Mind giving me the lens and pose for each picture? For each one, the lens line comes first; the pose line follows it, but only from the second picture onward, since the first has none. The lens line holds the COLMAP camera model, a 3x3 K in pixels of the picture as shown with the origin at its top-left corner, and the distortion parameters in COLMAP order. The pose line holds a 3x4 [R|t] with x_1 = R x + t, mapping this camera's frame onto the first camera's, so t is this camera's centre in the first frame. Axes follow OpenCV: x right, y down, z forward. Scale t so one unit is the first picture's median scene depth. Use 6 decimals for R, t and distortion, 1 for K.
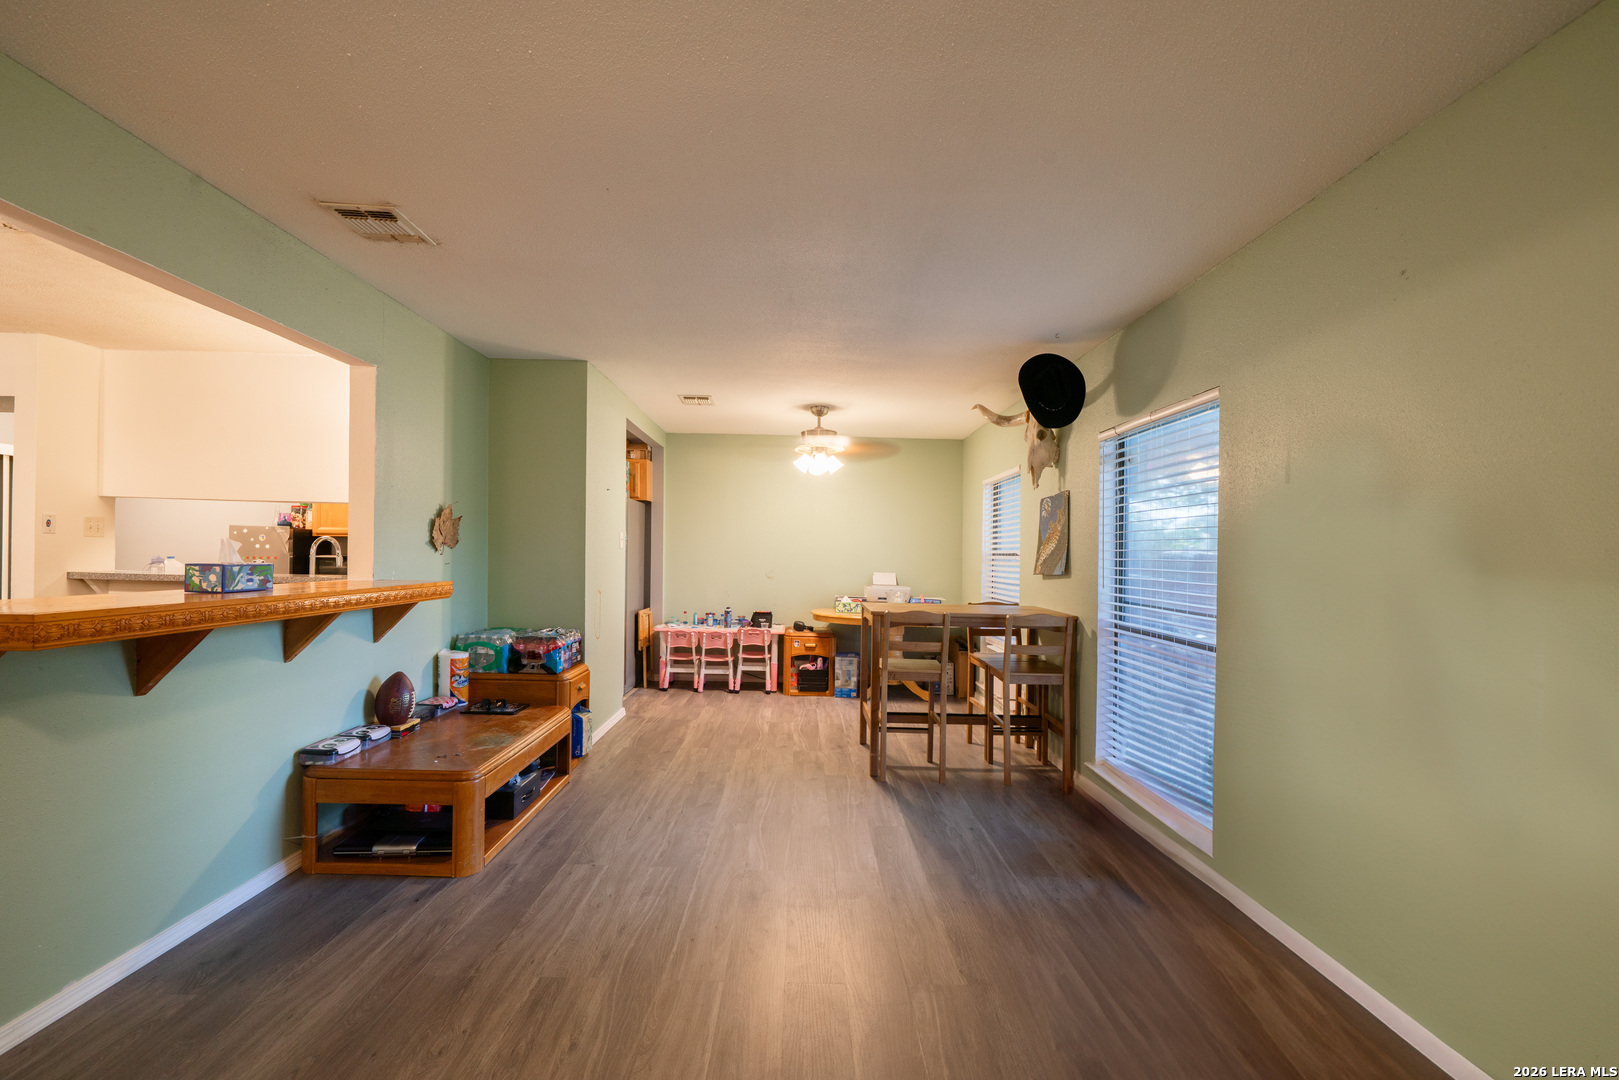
lens RADIAL K [[708.3, 0, 807.4], [0, 708.3, 547.3], [0, 0, 1]] dist [0.002311, 0.000423]
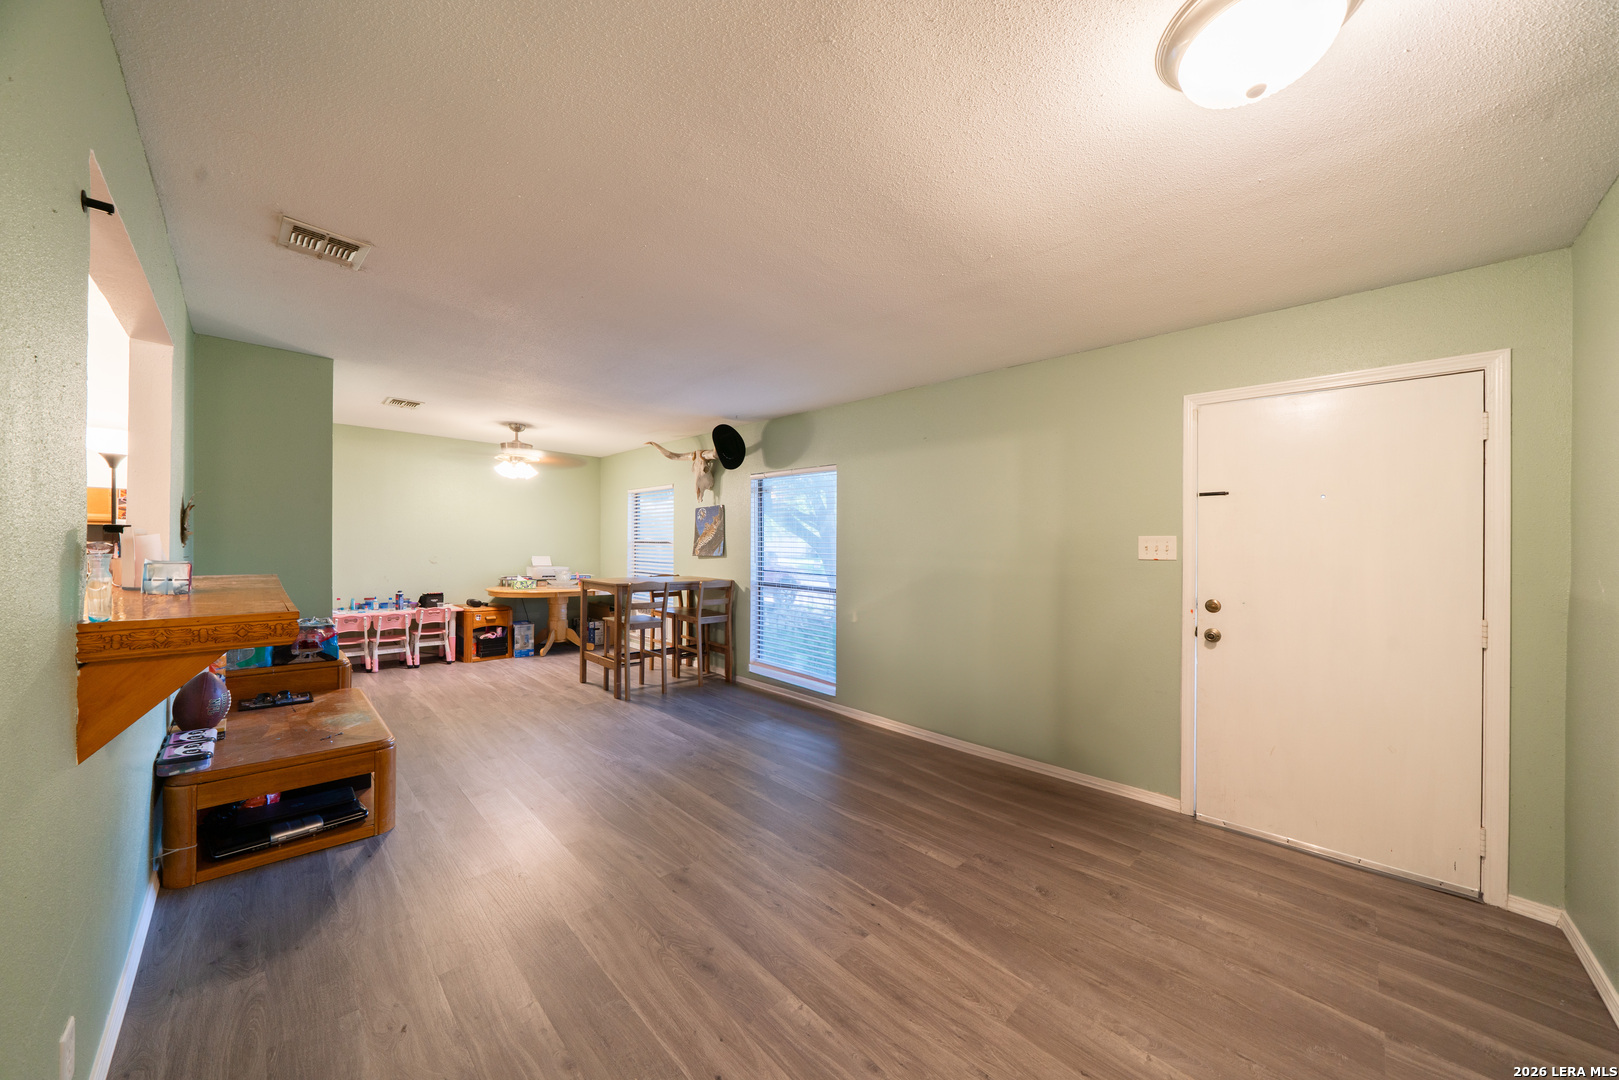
lens RADIAL K [[556.3, 0, 802.3], [0, 556.3, 522.5], [0, 0, 1]] dist [-0.001628, -0.000036]
pose [[0.721027, 0.021234, 0.692581, -0.295988], [-0.009512, 0.999739, -0.020749, -0.009879], [-0.692841, 0.008373, 0.721041, -0.053105]]
